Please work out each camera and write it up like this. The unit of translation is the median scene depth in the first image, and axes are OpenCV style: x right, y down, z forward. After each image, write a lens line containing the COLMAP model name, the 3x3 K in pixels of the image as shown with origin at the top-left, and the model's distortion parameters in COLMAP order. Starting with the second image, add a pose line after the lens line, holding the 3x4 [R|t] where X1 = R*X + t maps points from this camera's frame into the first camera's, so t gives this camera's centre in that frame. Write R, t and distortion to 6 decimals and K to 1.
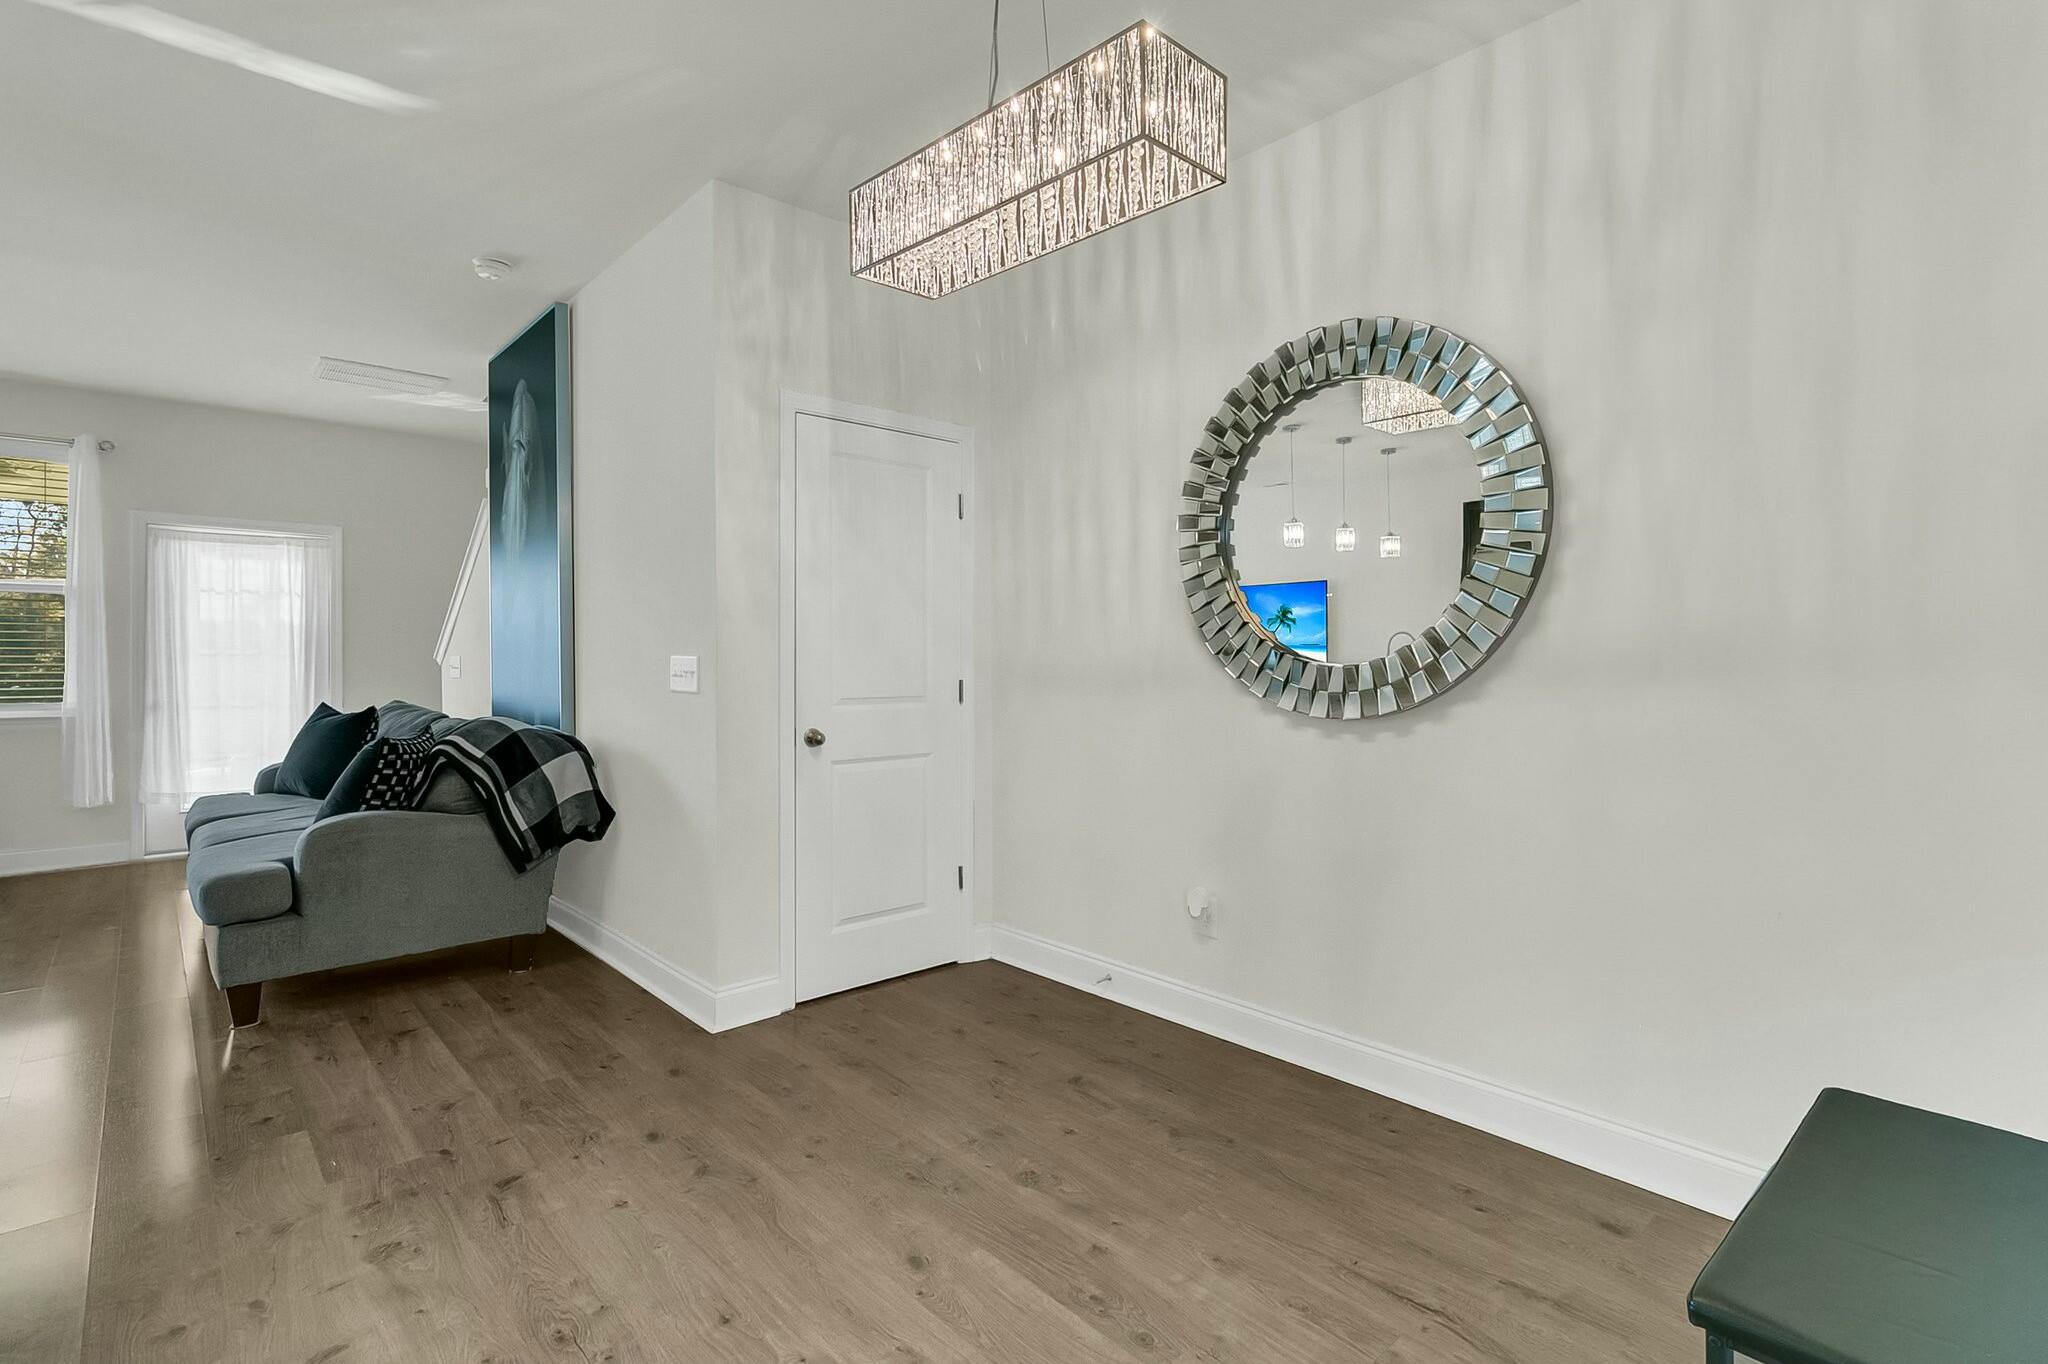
lens RADIAL K [[971.7, 0, 1033.4], [0, 971.7, 663.0], [0, 0, 1]] dist [0.000309, -0.000375]
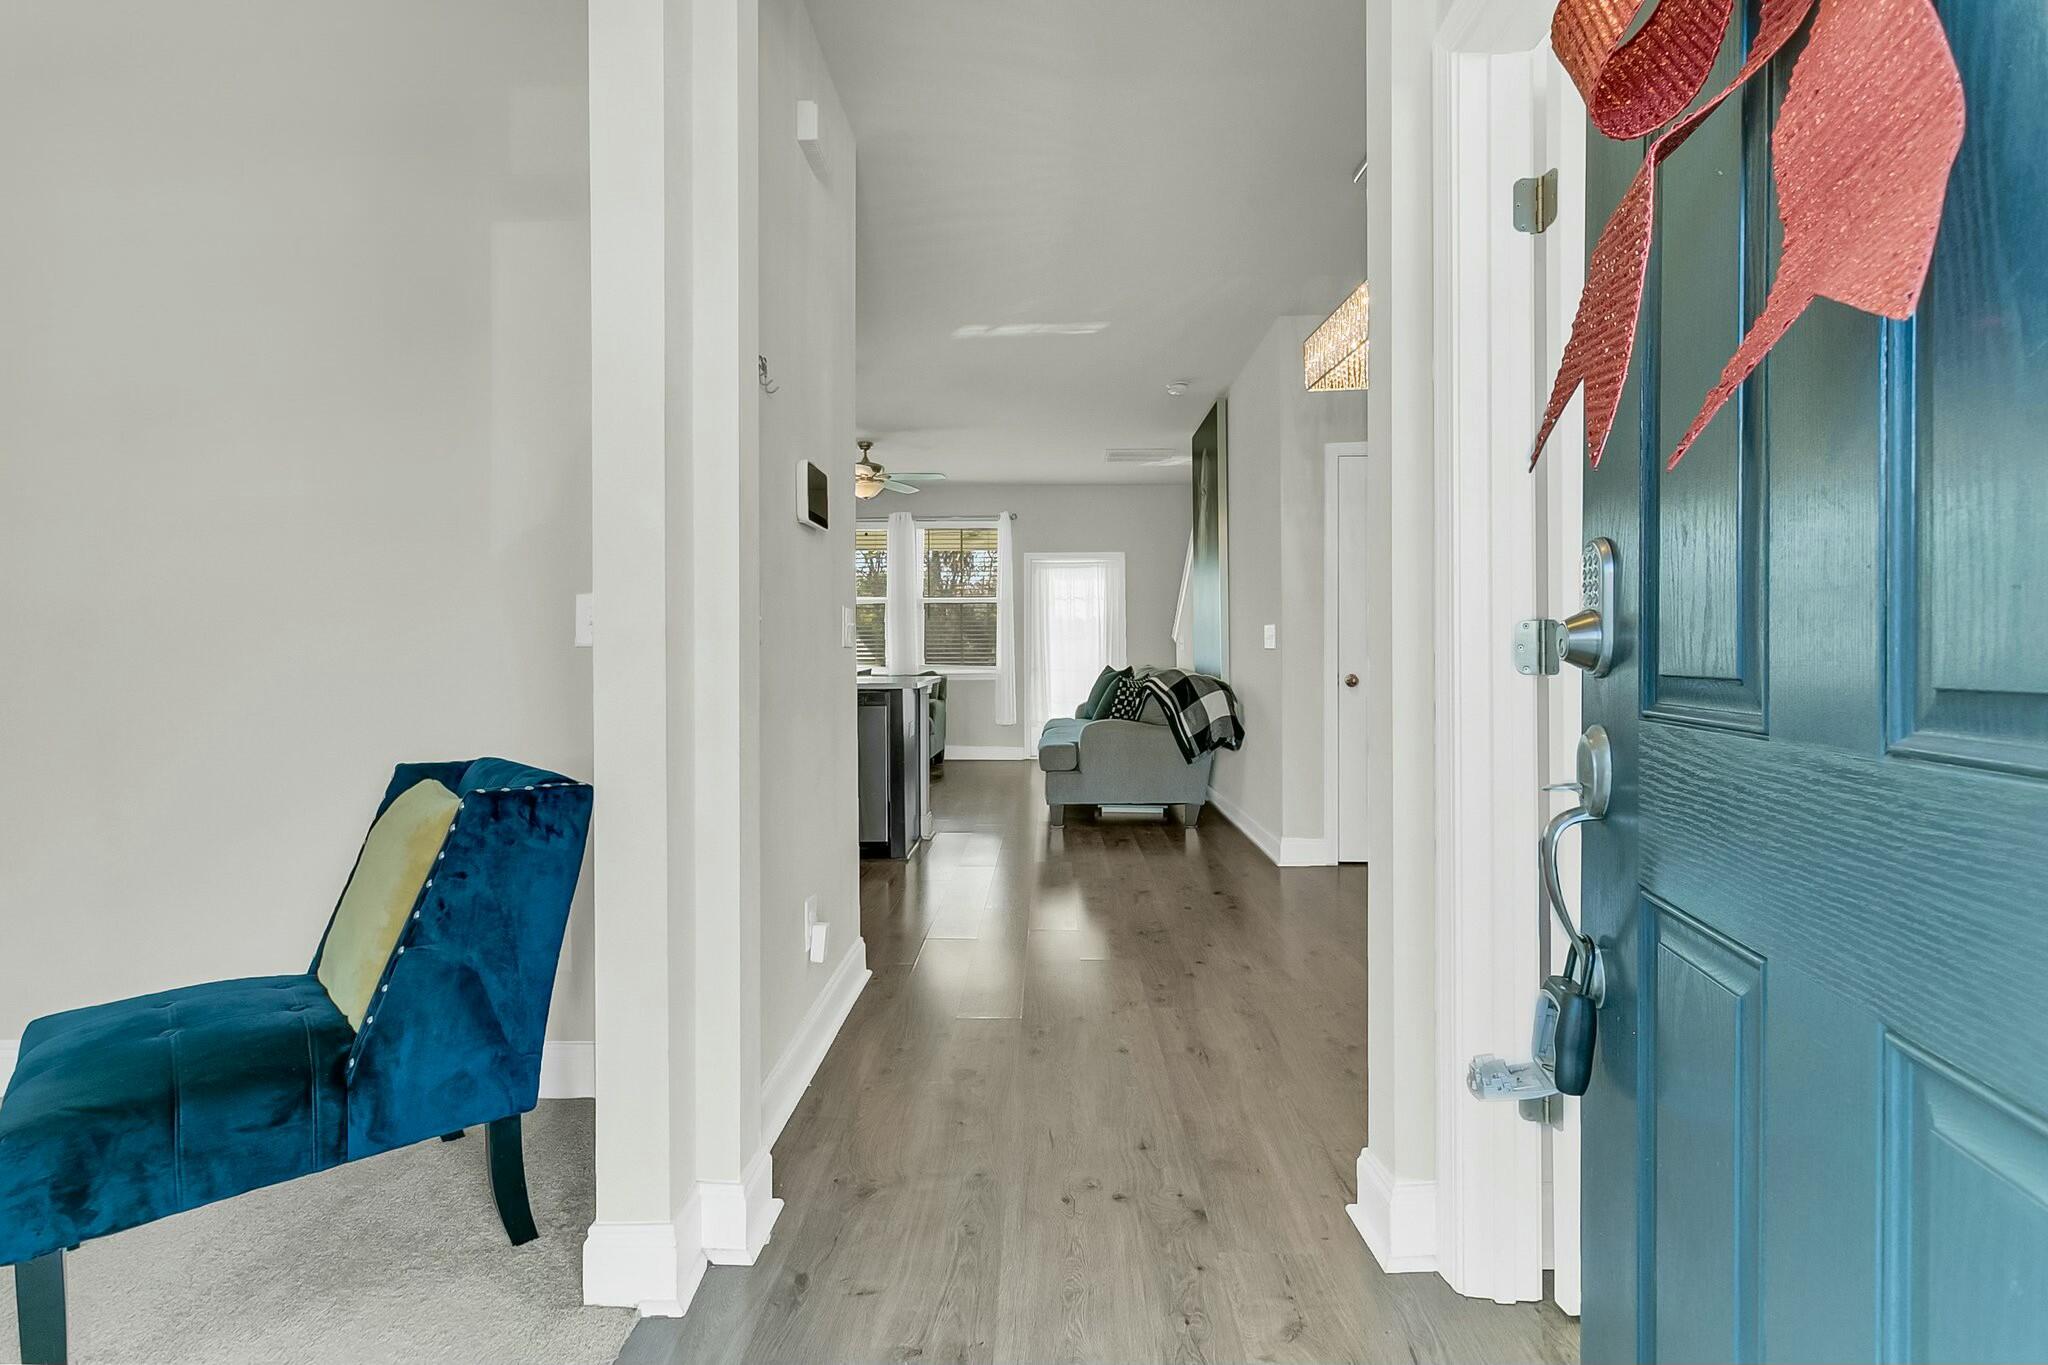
lens RADIAL K [[971.7, 0, 1033.4], [0, 971.7, 663.5], [0, 0, 1]] dist [0.000309, -0.000375]
pose [[0.726961, 0.004016, -0.686667, 0.388312], [-0.000478, 0.999986, 0.005342, 0.041106], [0.686678, -0.003555, 0.726953, -0.345860]]
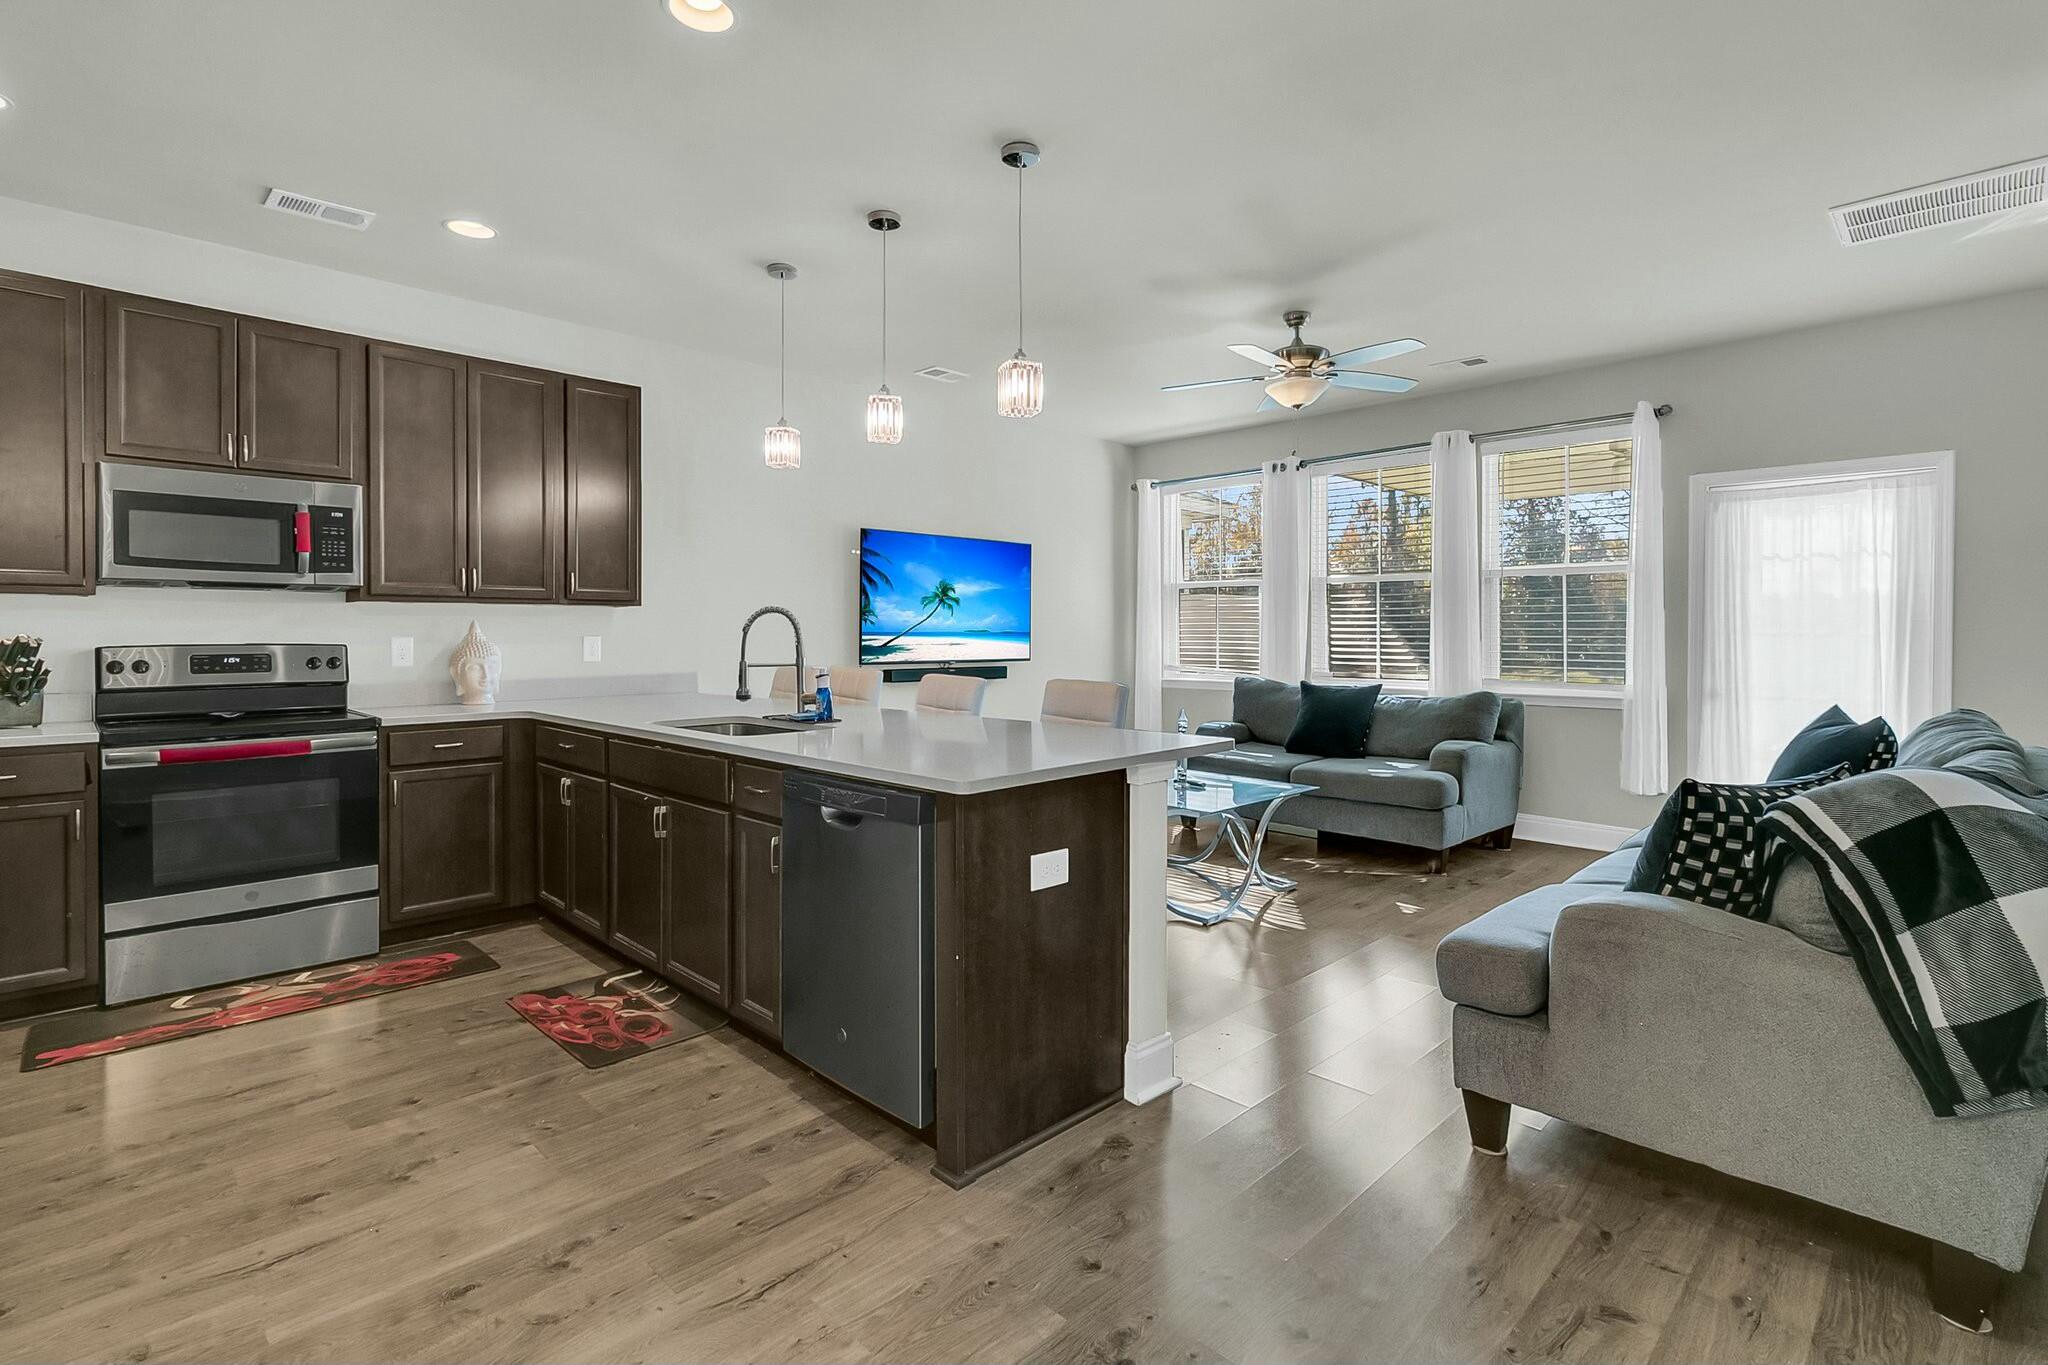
lens RADIAL K [[979.9, 0, 1024.7], [0, 979.9, 637.8], [0, 0, 1]] dist [0.003878, 0.000902]
pose [[0.058845, 0.006295, -0.998247, -0.082569], [-0.004728, 0.999971, 0.006027, -0.013440], [0.998256, 0.004366, 0.058873, 0.528427]]
